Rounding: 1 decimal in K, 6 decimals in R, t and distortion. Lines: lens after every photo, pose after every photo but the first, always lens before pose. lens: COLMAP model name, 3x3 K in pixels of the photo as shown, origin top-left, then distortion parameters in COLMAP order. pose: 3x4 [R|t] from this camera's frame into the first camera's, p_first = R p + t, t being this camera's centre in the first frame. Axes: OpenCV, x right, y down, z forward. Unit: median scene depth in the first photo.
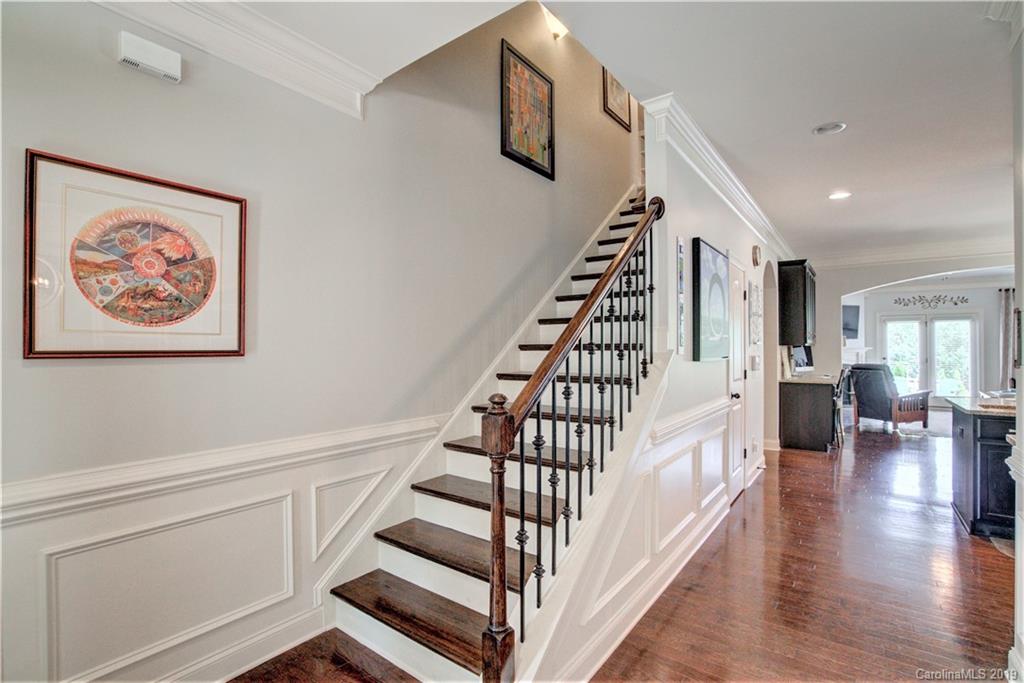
lens RADIAL K [[475.9, 0, 499.6], [0, 475.9, 340.4], [0, 0, 1]] dist [-0.045571, 0.013042]
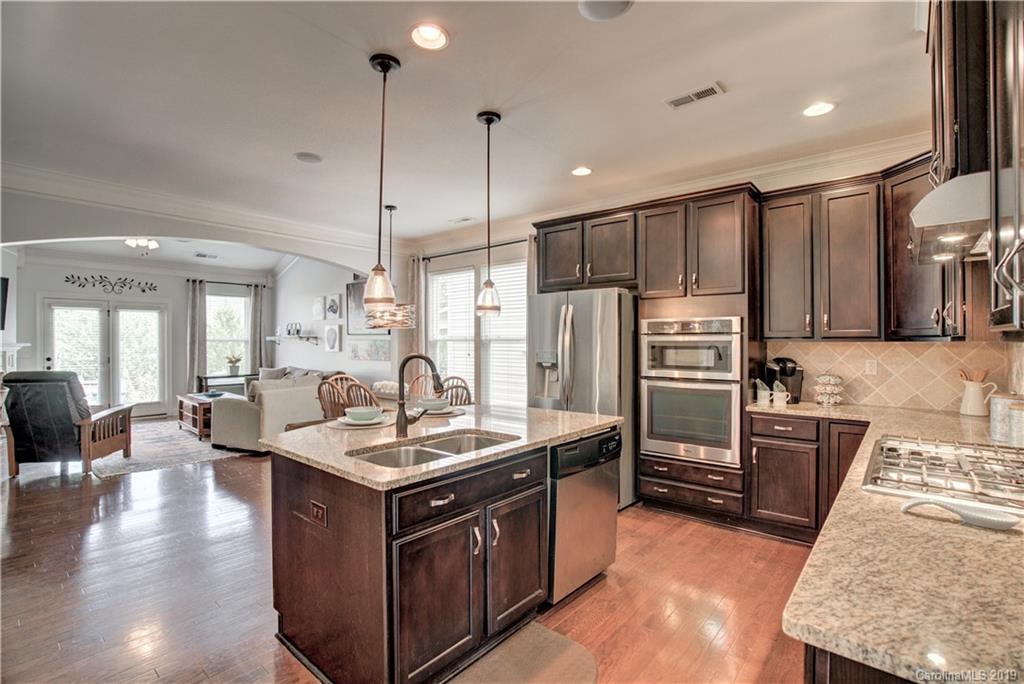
lens RADIAL K [[475.9, 0, 521.8], [0, 475.9, 342.3], [0, 0, 1]] dist [-0.045571, 0.013042]
pose [[0.045102, -0.002200, 0.998980, 0.185125], [-0.012002, 0.999924, 0.002744, 0.003231], [-0.998910, -0.012114, 0.045072, 0.280906]]
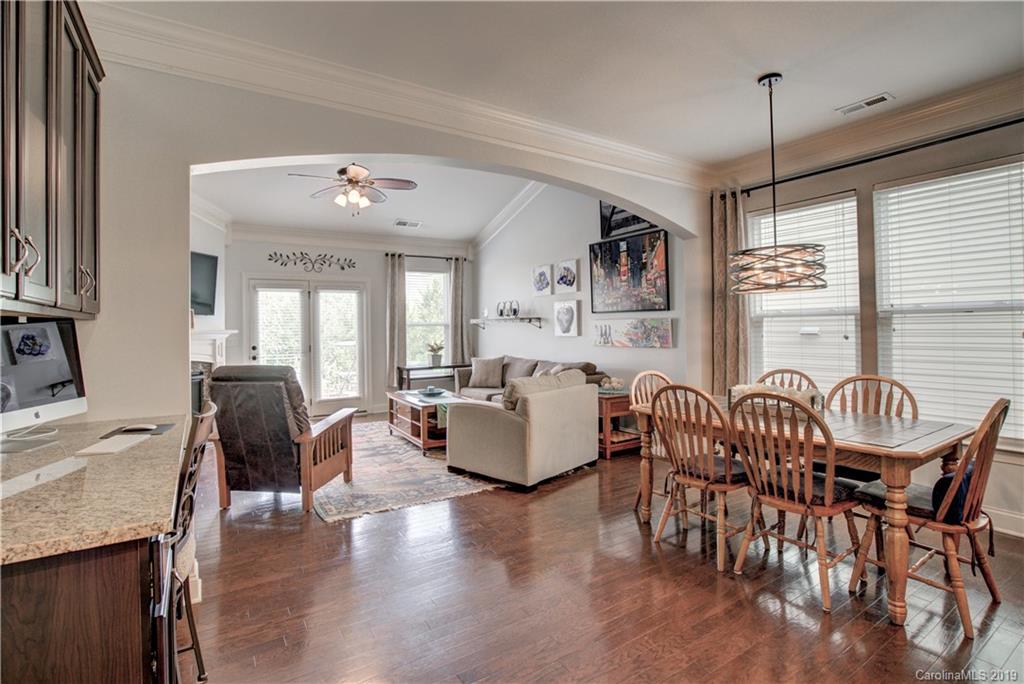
lens RADIAL K [[475.9, 0, 507.7], [0, 475.9, 325.5], [0, 0, 1]] dist [-0.045571, 0.013042]
pose [[0.329569, 0.002350, 0.944129, 0.381743], [0.003926, 0.999985, -0.003859, 0.013928], [-0.944123, 0.004978, 0.329555, 0.518988]]
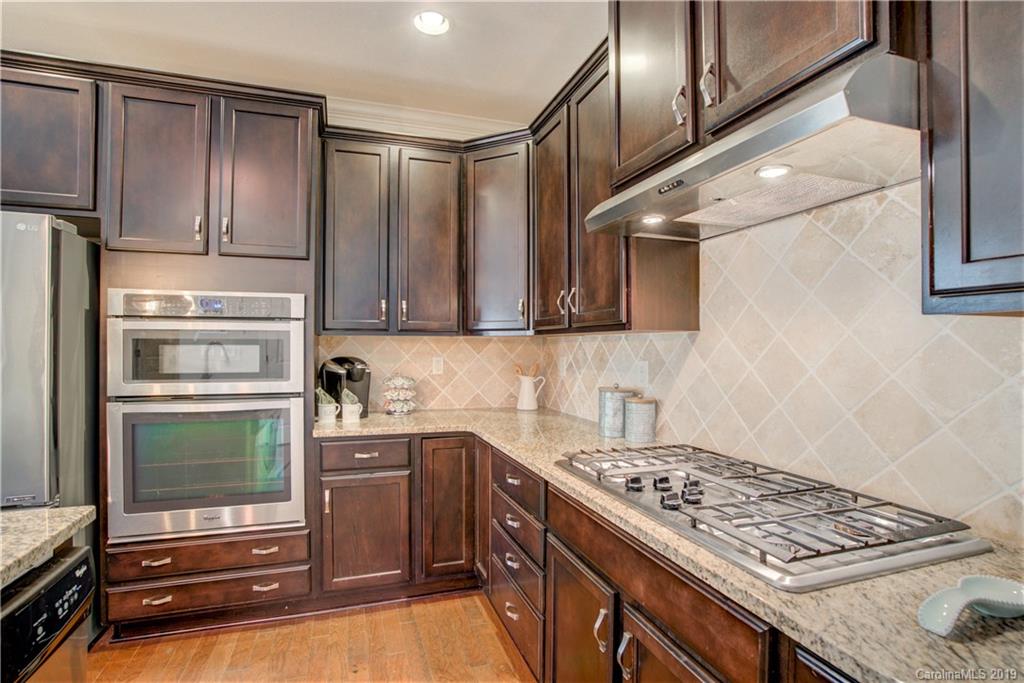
lens RADIAL K [[475.9, 0, 506.5], [0, 475.9, 347.0], [0, 0, 1]] dist [-0.045571, 0.013042]
pose [[-0.829608, -0.001966, 0.558343, 0.351324], [-0.010504, 0.999872, -0.012086, 0.011485], [-0.558248, -0.015892, -0.829522, 0.267962]]
